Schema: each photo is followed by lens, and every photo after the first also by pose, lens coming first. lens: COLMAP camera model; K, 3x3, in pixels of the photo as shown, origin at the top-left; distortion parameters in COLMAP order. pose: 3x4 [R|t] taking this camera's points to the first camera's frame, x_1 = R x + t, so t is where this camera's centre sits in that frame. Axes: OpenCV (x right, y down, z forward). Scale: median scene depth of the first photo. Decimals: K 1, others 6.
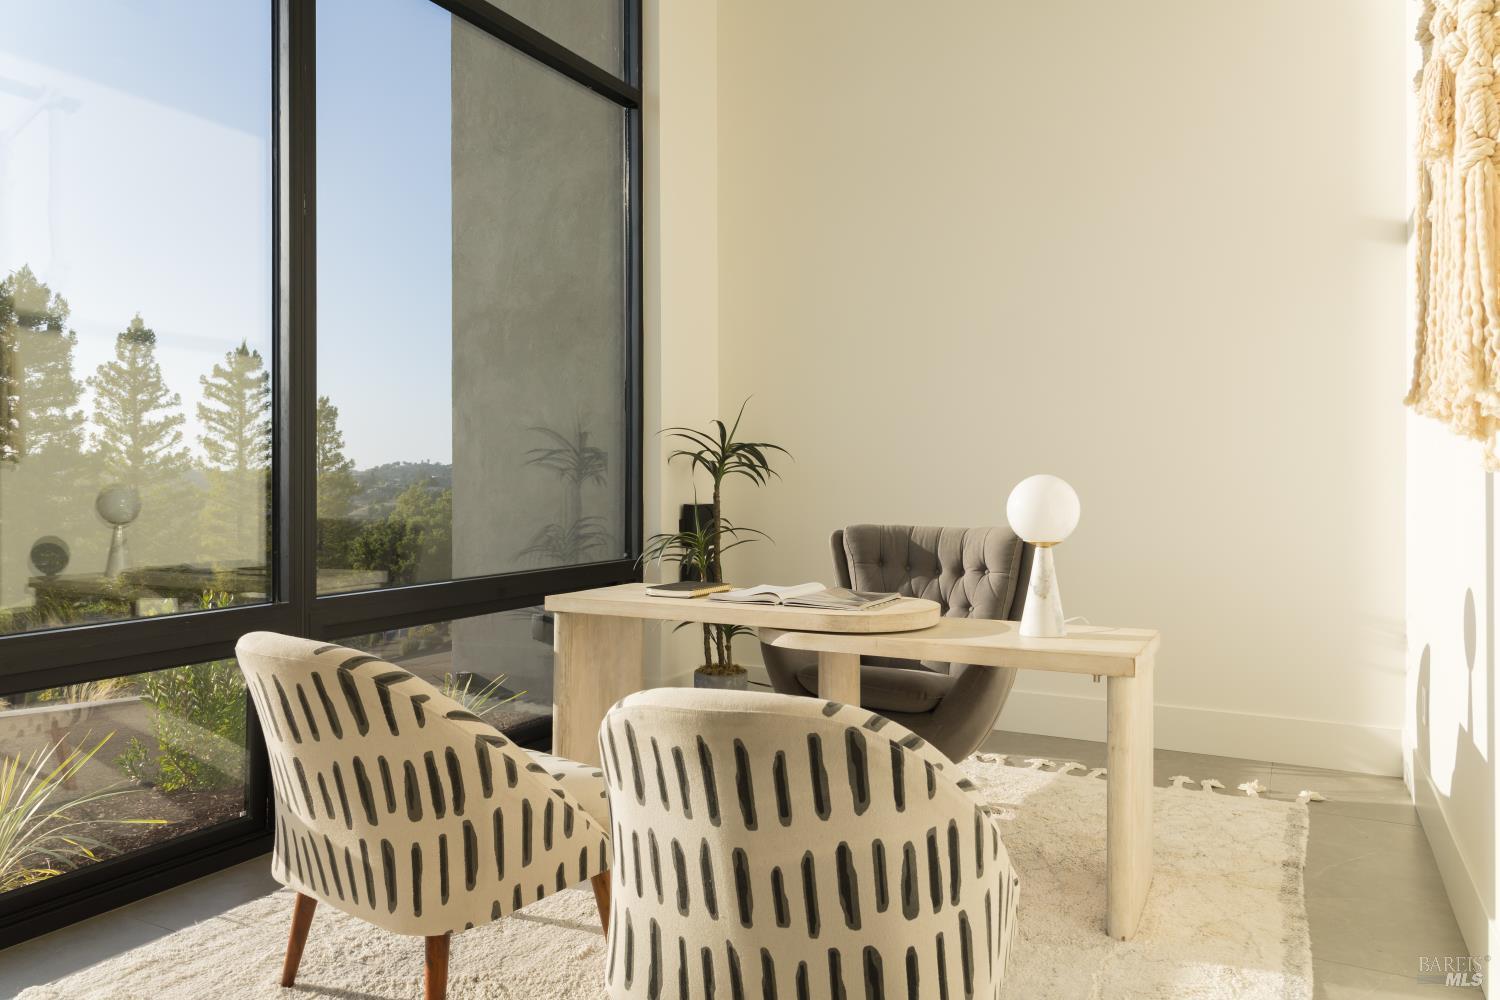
lens RADIAL K [[984.9, 0, 748.8], [0, 984.9, 461.5], [0, 0, 1]] dist [0.000148, -0.002688]
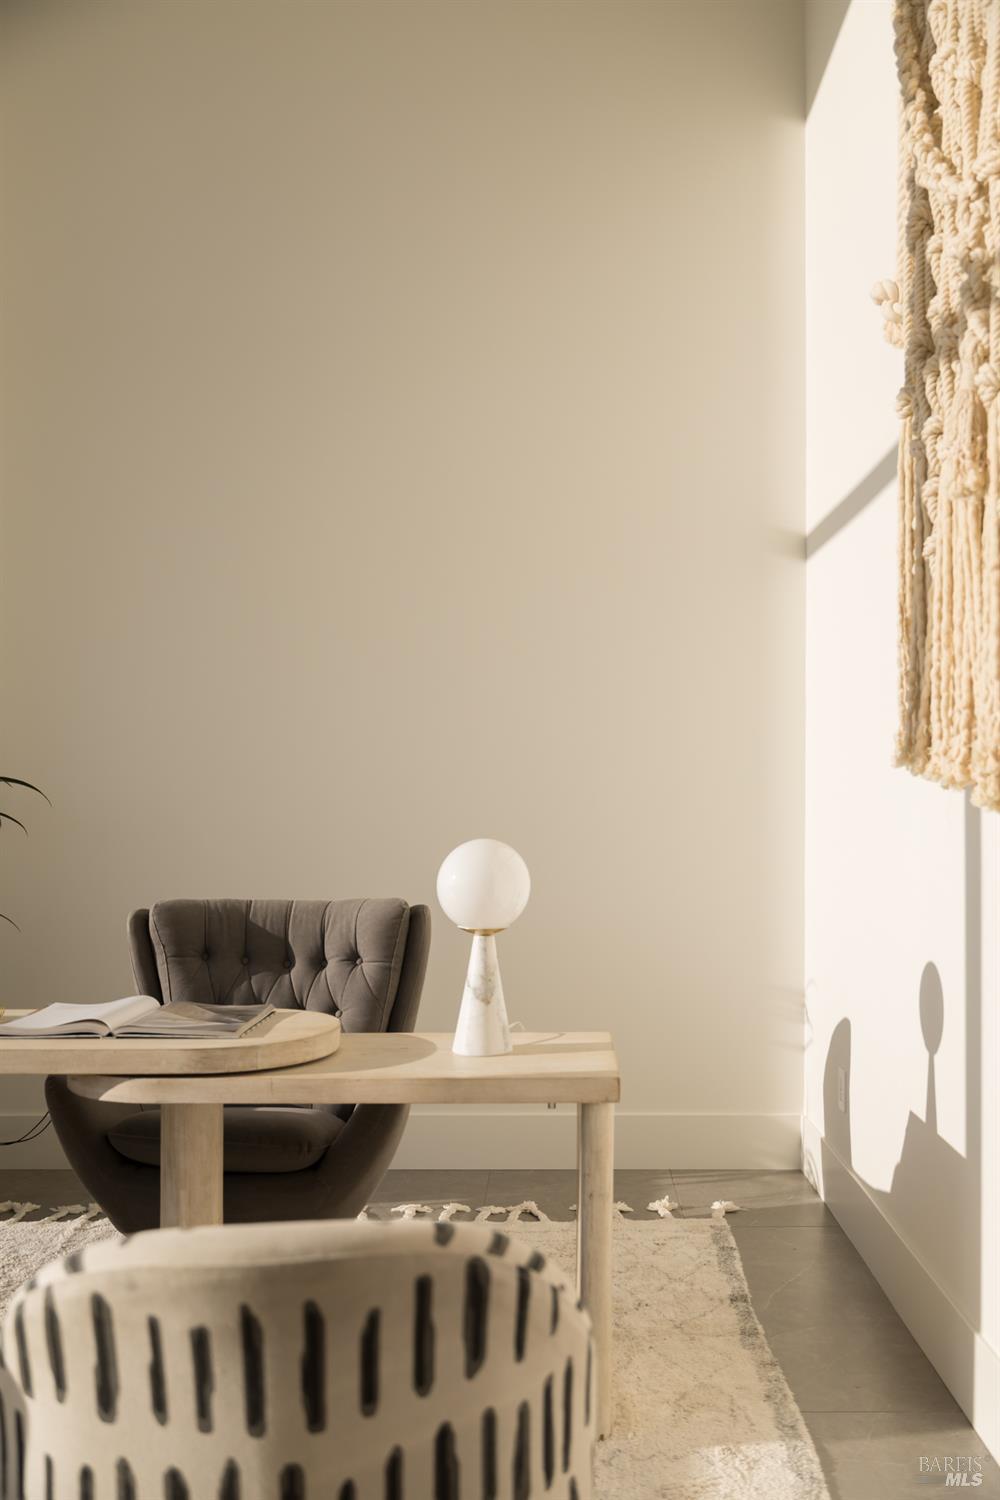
lens RADIAL K [[1348.6, 0, 500.0], [0, 1348.6, 750.0], [0, 0, 1]] dist [-0.013885, -0.014686]
pose [[0.885021, 0.014944, 0.465311, -0.173486], [-0.008351, 0.999833, -0.016229, -0.038333], [-0.465476, 0.010477, 0.884999, 0.079213]]
